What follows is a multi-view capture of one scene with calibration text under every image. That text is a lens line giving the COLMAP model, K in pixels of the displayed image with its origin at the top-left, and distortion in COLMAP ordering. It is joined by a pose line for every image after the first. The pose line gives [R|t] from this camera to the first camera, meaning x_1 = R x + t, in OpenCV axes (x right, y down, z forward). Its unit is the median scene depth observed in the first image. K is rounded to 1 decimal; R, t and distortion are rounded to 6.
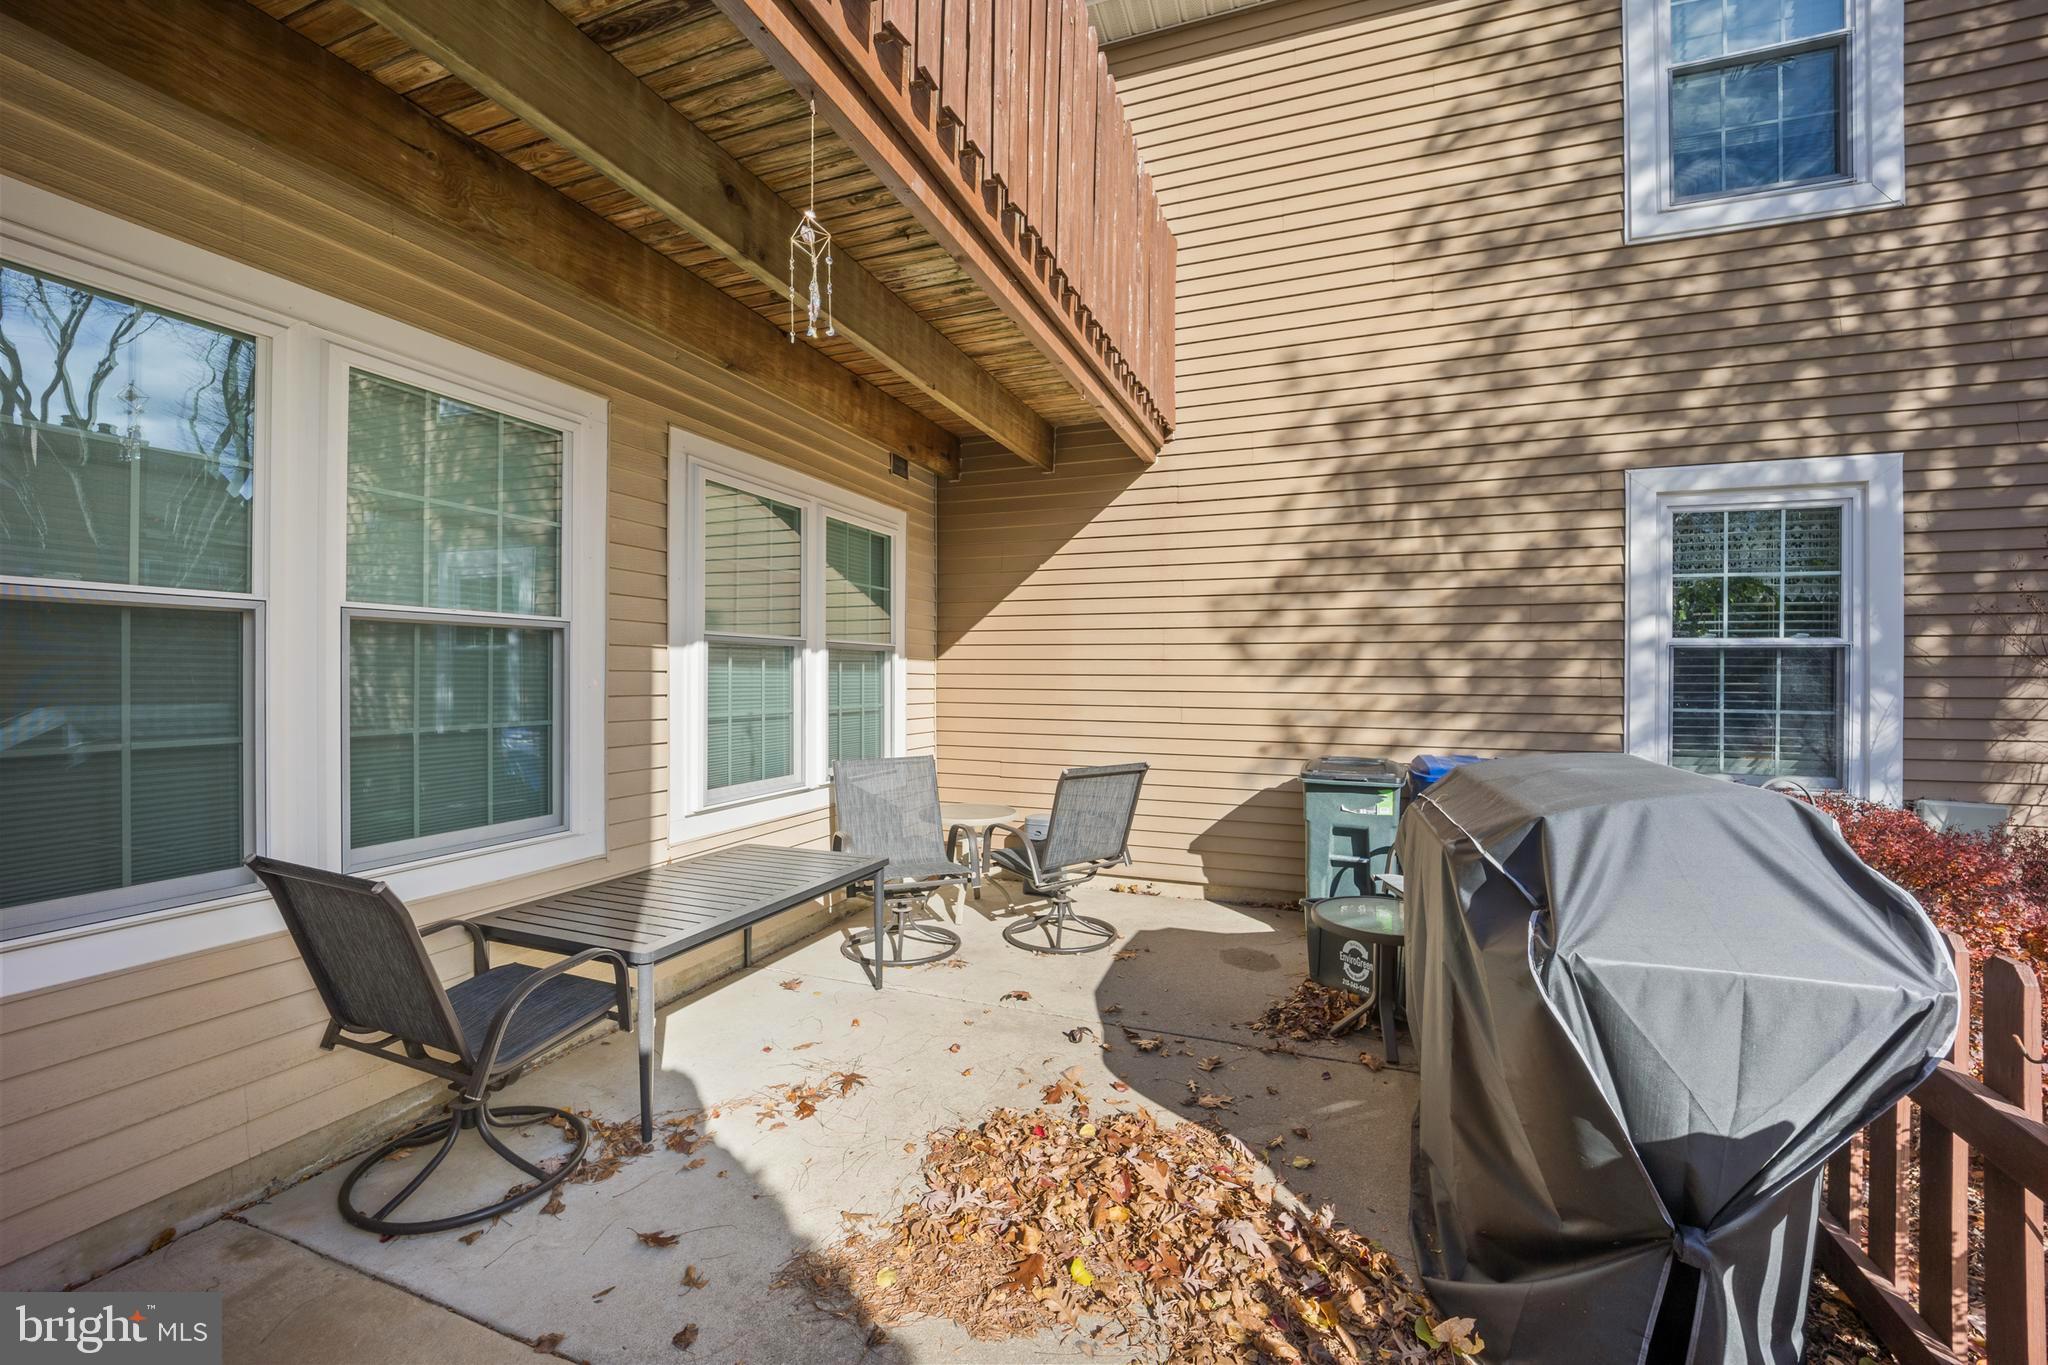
lens RADIAL K [[848.5, 0, 1022.6], [0, 848.5, 678.4], [0, 0, 1]] dist [-0.009688, 0.000363]
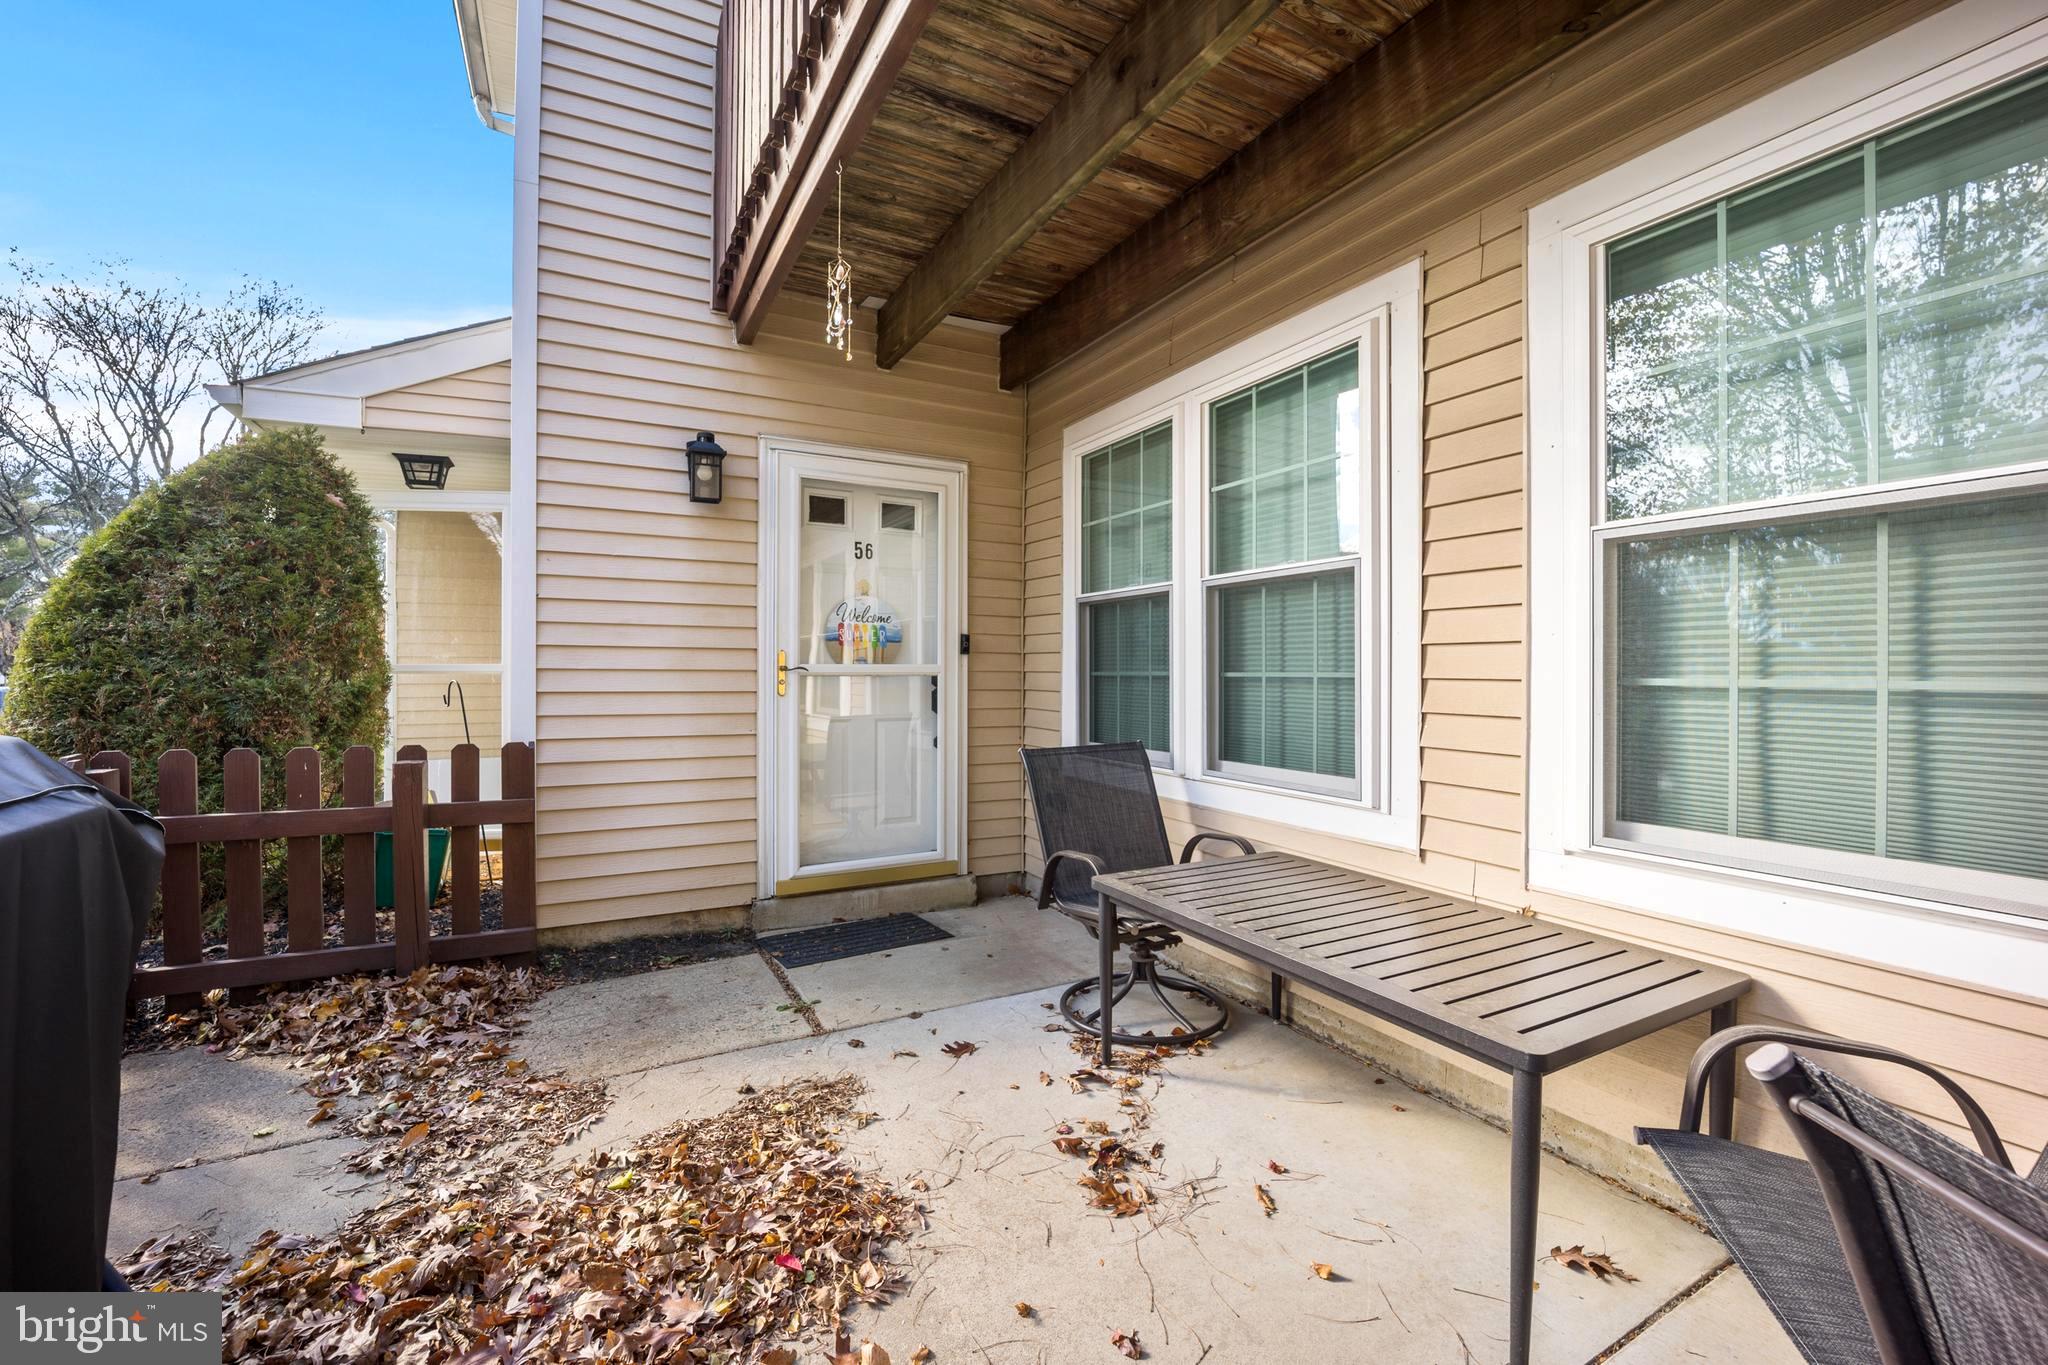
lens RADIAL K [[848.5, 0, 1031.2], [0, 848.5, 670.6], [0, 0, 1]] dist [-0.009688, 0.000363]
pose [[-0.649630, 0.002289, -0.760247, 0.389764], [-0.003611, 0.999975, 0.006096, 0.048310], [0.760242, 0.006706, -0.649605, 1.507685]]
